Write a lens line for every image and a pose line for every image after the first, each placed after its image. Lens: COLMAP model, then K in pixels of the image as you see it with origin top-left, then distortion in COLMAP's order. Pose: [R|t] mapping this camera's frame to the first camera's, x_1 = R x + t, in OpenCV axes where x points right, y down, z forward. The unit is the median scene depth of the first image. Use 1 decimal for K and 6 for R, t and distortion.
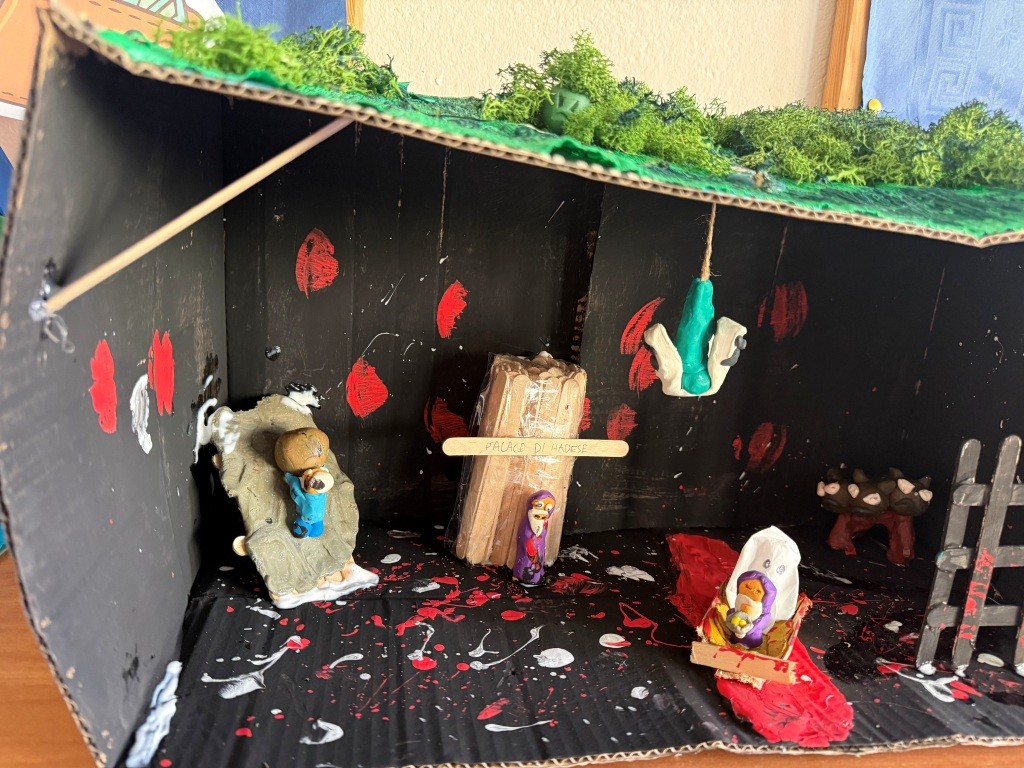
lens RADIAL K [[750.2, 0, 507.7], [0, 750.2, 384.9], [0, 0, 1]] dist [0.007934, 0.017107]
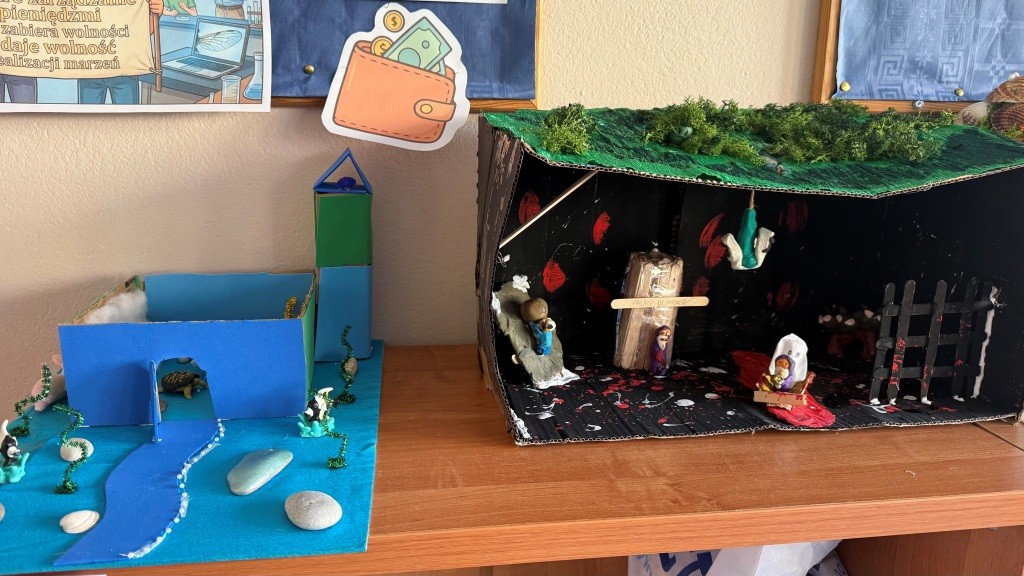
lens RADIAL K [[743.3, 0, 505.8], [0, 743.3, 293.4], [0, 0, 1]] dist [0.045963, -0.038199]
pose [[0.998139, -0.054617, -0.027135, -0.317131], [0.055475, 0.997950, 0.031920, -0.018097], [0.025336, -0.033366, 0.999122, -0.915002]]
